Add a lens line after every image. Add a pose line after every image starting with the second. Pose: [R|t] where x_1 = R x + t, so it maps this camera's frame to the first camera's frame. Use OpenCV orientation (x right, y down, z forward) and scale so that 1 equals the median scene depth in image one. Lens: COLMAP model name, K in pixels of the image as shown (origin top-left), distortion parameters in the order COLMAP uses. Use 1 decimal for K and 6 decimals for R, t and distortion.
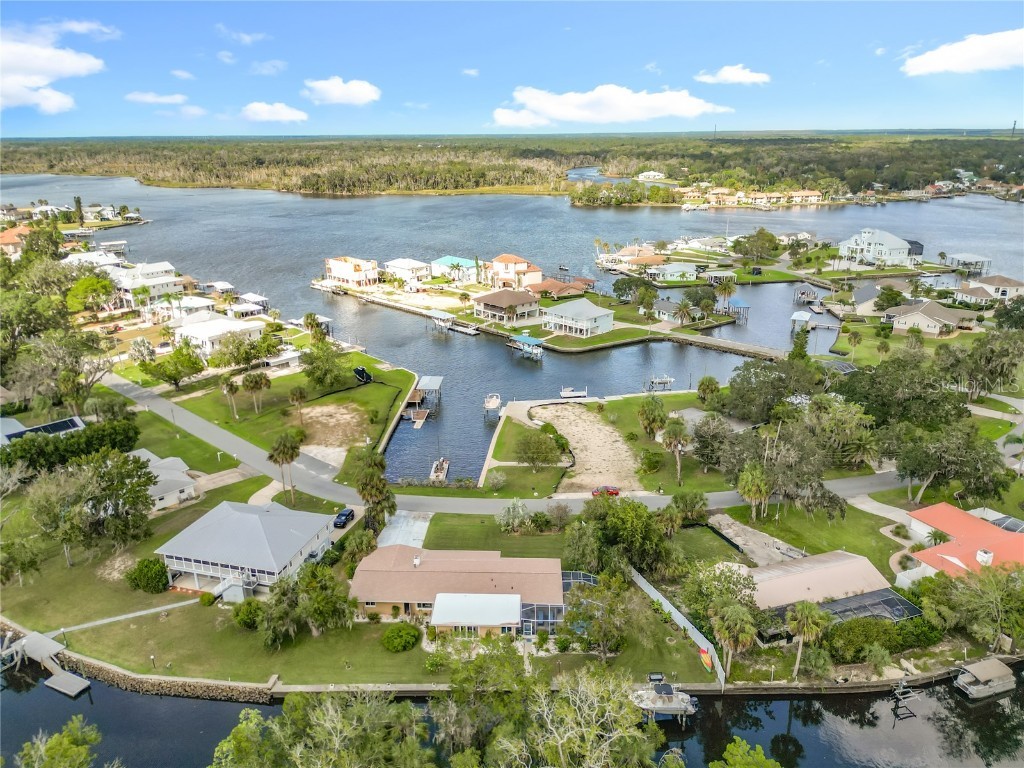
lens RADIAL K [[725.9, 0, 497.7], [0, 725.9, 410.0], [0, 0, 1]] dist [0.080095, -0.113158]
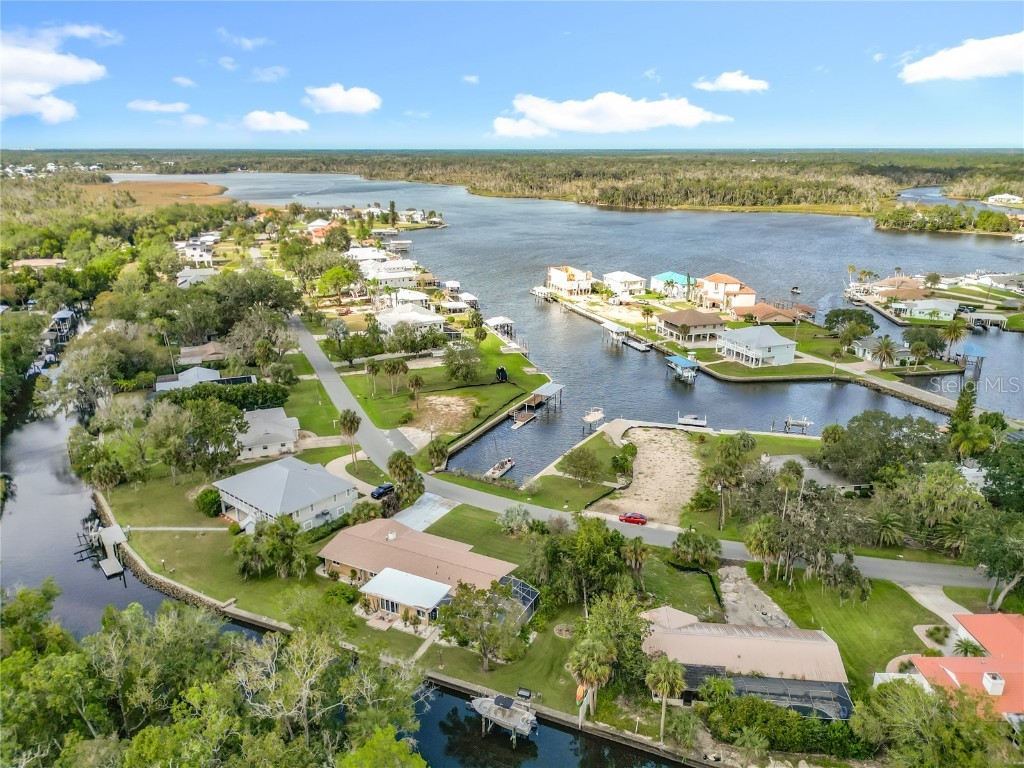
lens RADIAL K [[726.2, 0, 501.8], [0, 726.2, 413.6], [0, 0, 1]] dist [0.061415, -0.071742]
pose [[0.910730, 0.148710, -0.385300, 0.150196], [-0.153432, 0.987983, 0.018656, -0.007282], [0.383444, 0.042127, 0.922603, 0.016473]]
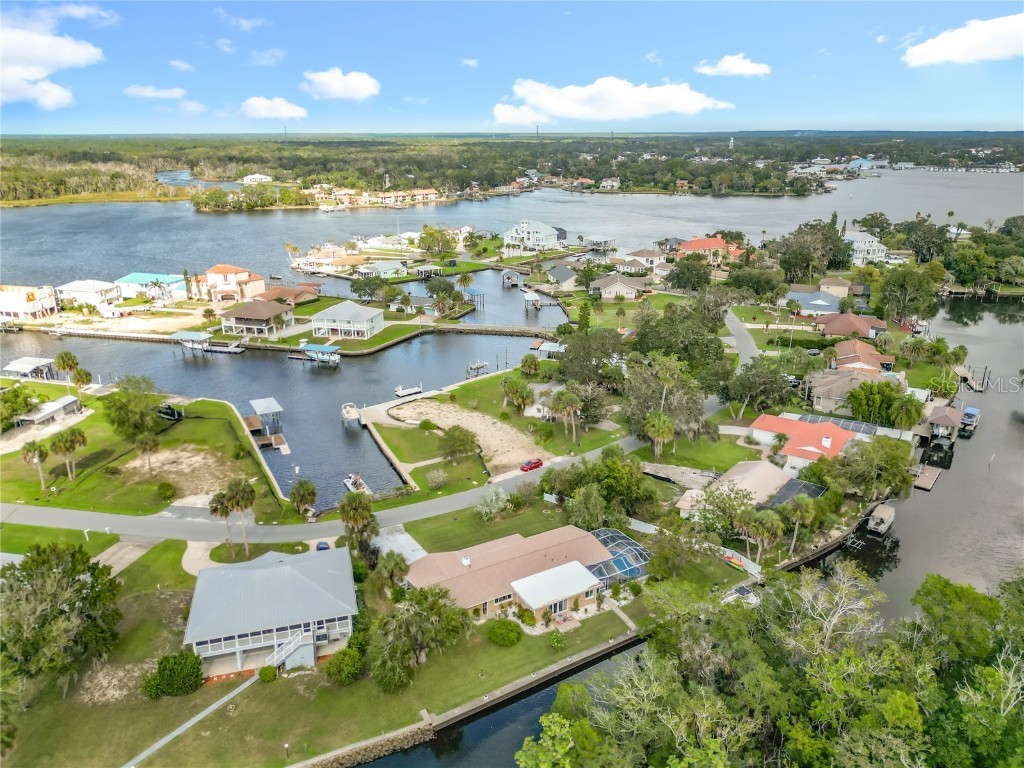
lens RADIAL K [[726.2, 0, 501.8], [0, 726.2, 413.6], [0, 0, 1]] dist [0.061415, -0.071742]
pose [[0.849163, -0.185560, 0.494458, -0.180679], [0.184685, 0.981466, 0.051152, -0.011924], [-0.494786, 0.047883, 0.867695, 0.035391]]
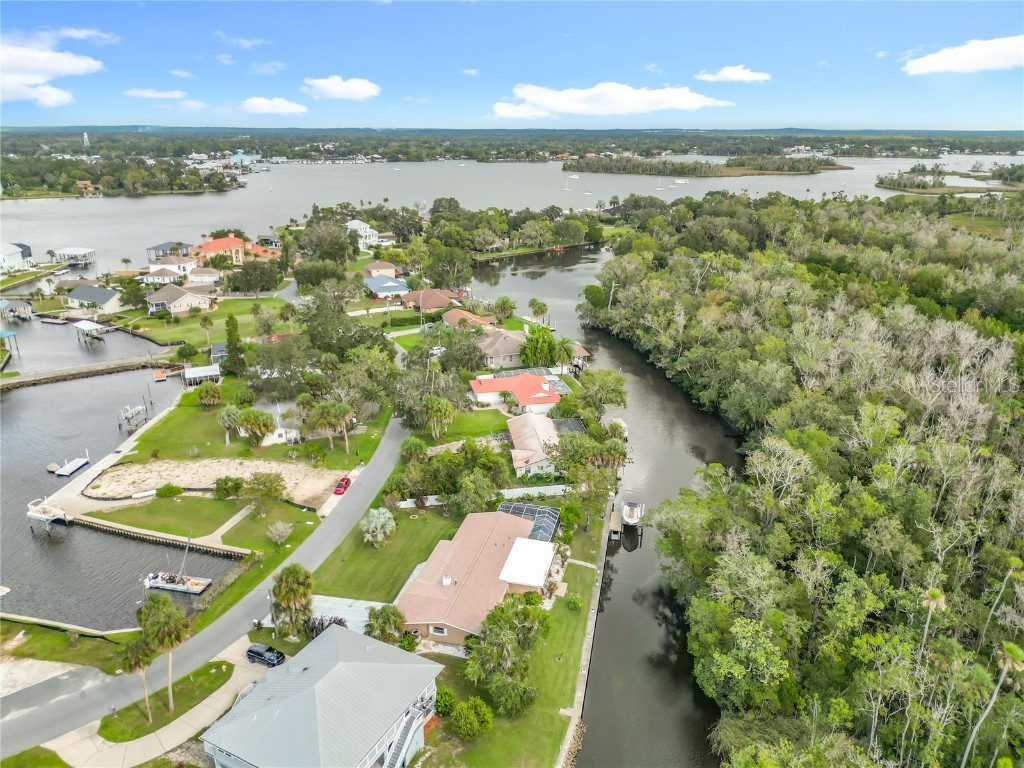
lens RADIAL K [[722.6, 0, 513.4], [0, 722.6, 418.4], [0, 0, 1]] dist [0.052835, -0.067449]
pose [[0.199017, -0.357677, 0.912392, -0.304065], [0.344296, 0.897186, 0.276616, -0.074355], [-0.917525, 0.259082, 0.301703, 0.198489]]
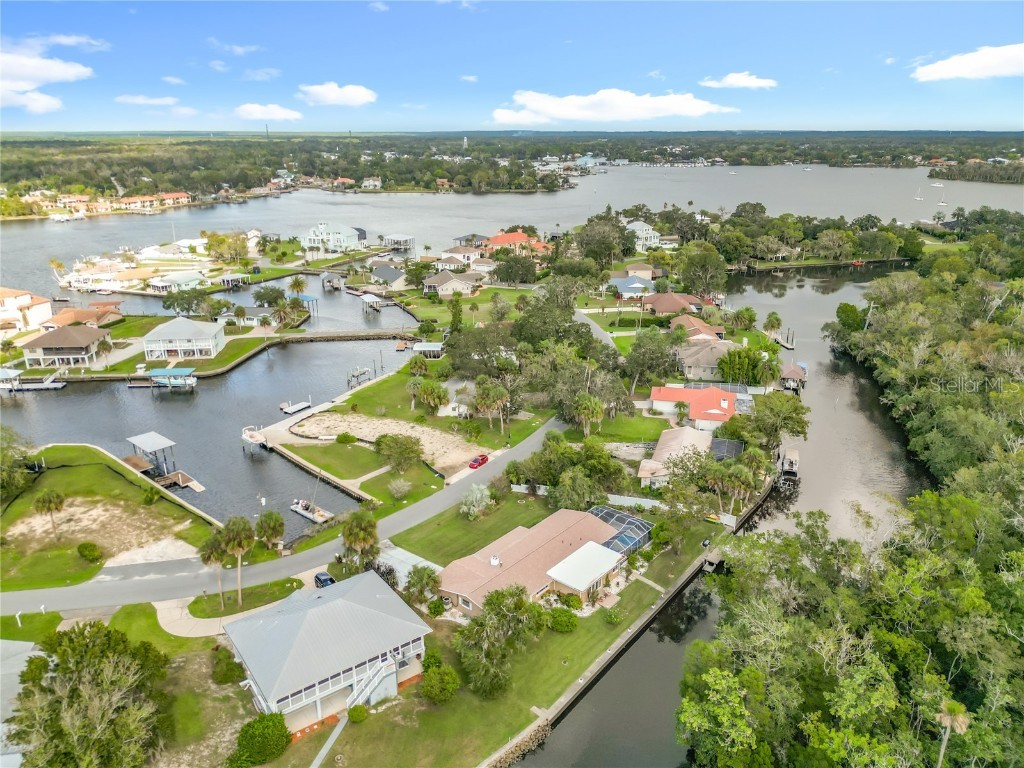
lens RADIAL K [[739.4, 0, 505.0], [0, 739.4, 387.4], [0, 0, 1]] dist [0.058175, -0.078193]
pose [[0.615776, -0.252493, 0.746370, -0.274503], [0.278292, 0.955907, 0.093779, -0.038061], [-0.737139, 0.149962, 0.658891, 0.098826]]
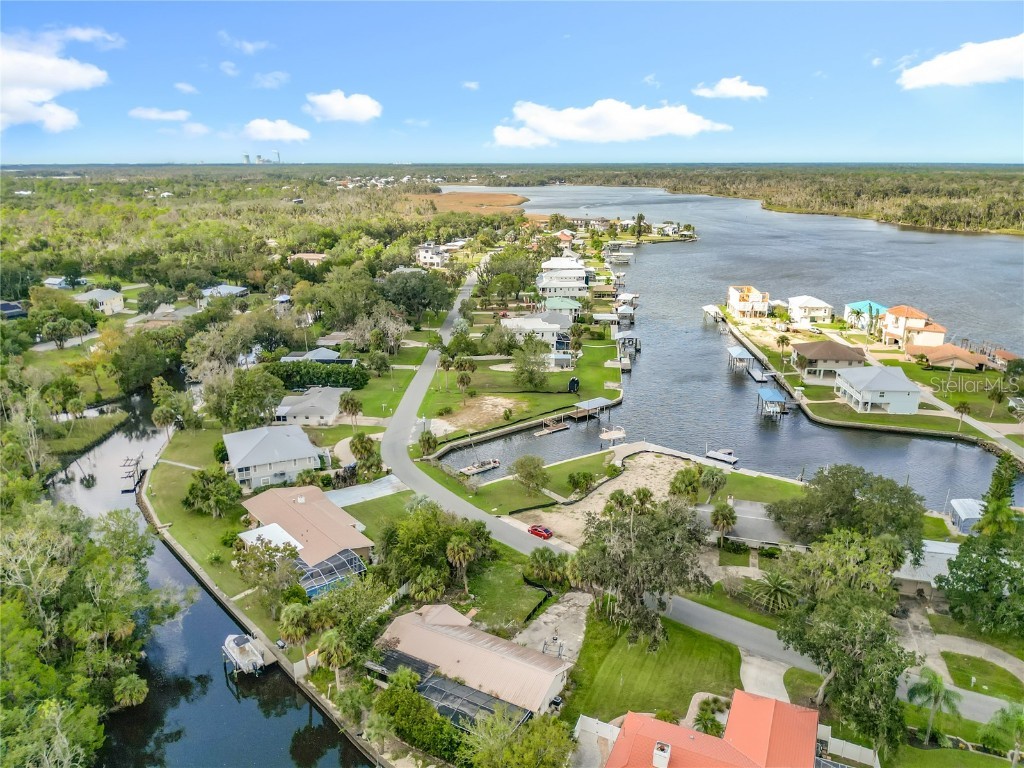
lens RADIAL K [[739.4, 0, 505.0], [0, 739.4, 387.4], [0, 0, 1]] dist [0.058175, -0.078193]
pose [[0.663786, 0.226289, -0.712869, 0.338844], [-0.271439, 0.961033, 0.052314, -0.047711], [0.696928, 0.158775, 0.699344, 0.112169]]
